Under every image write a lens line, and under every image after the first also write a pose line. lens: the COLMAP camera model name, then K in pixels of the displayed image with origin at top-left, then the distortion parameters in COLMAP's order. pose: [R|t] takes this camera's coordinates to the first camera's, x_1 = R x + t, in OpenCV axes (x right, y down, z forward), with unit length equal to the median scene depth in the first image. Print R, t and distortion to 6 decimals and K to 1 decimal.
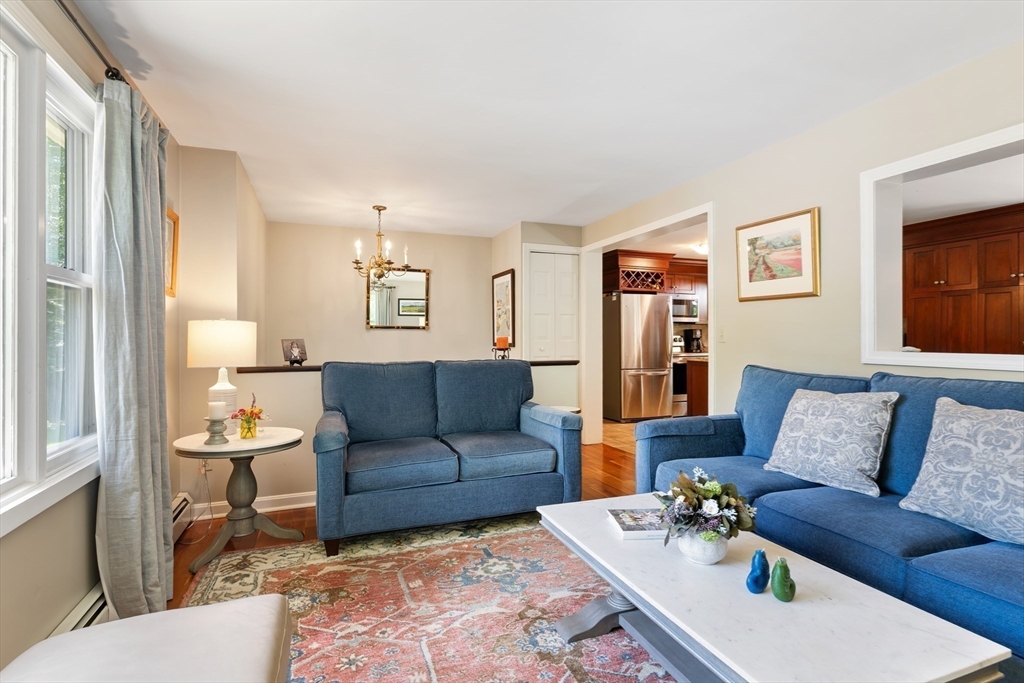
lens RADIAL K [[500.8, 0, 513.4], [0, 500.8, 334.9], [0, 0, 1]] dist [0.002760, -0.000452]
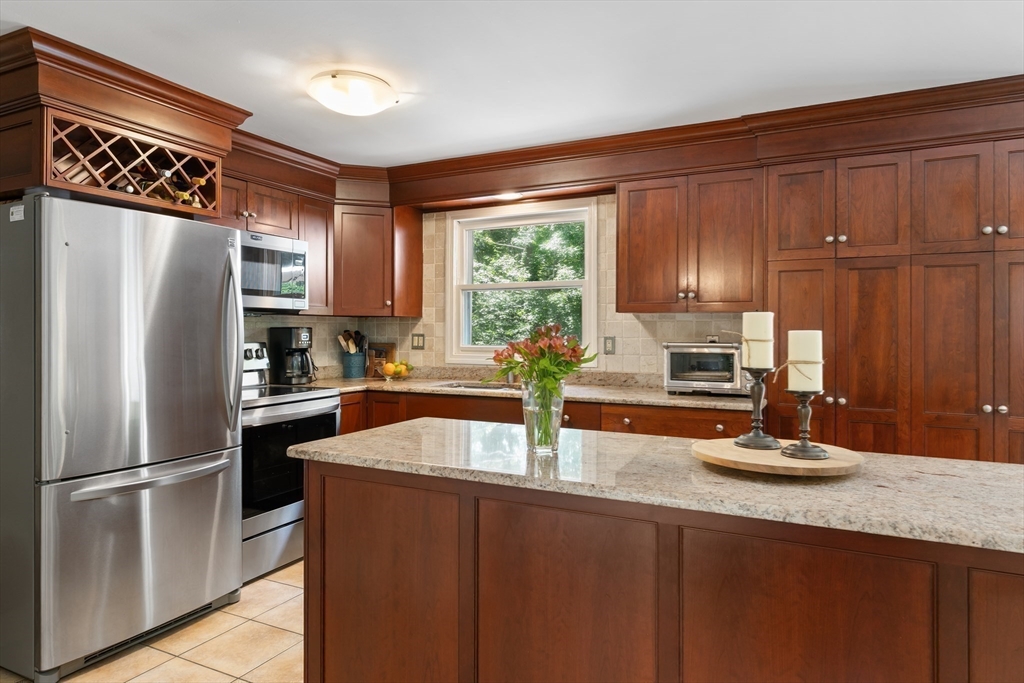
lens RADIAL K [[619.9, 0, 509.9], [0, 619.9, 335.0], [0, 0, 1]] dist [-0.004295, 0.000589]
pose [[0.746725, -0.002845, 0.665127, 0.171633], [-0.008238, 0.999875, 0.013525, -0.014482], [-0.665082, -0.015579, 0.746608, 0.558172]]
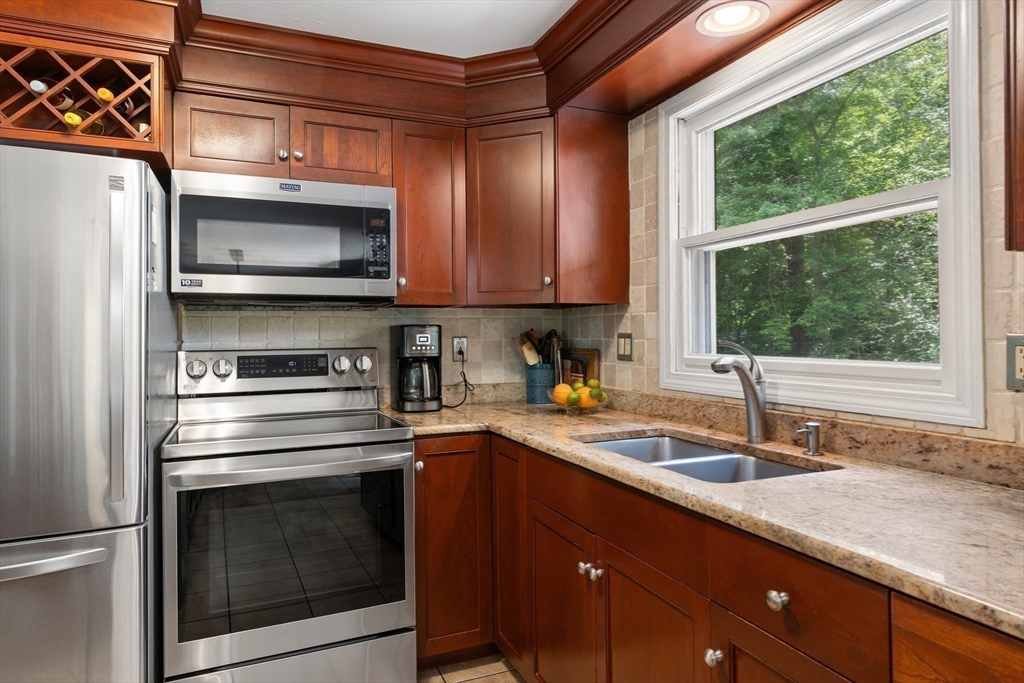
lens RADIAL K [[619.9, 0, 512.2], [0, 619.9, 333.7], [0, 0, 1]] dist [-0.004295, 0.000589]
pose [[0.999460, -0.008082, 0.031851, 0.448463], [0.007754, 0.999916, 0.010413, -0.010458], [-0.031933, -0.010161, 0.999438, 0.735651]]
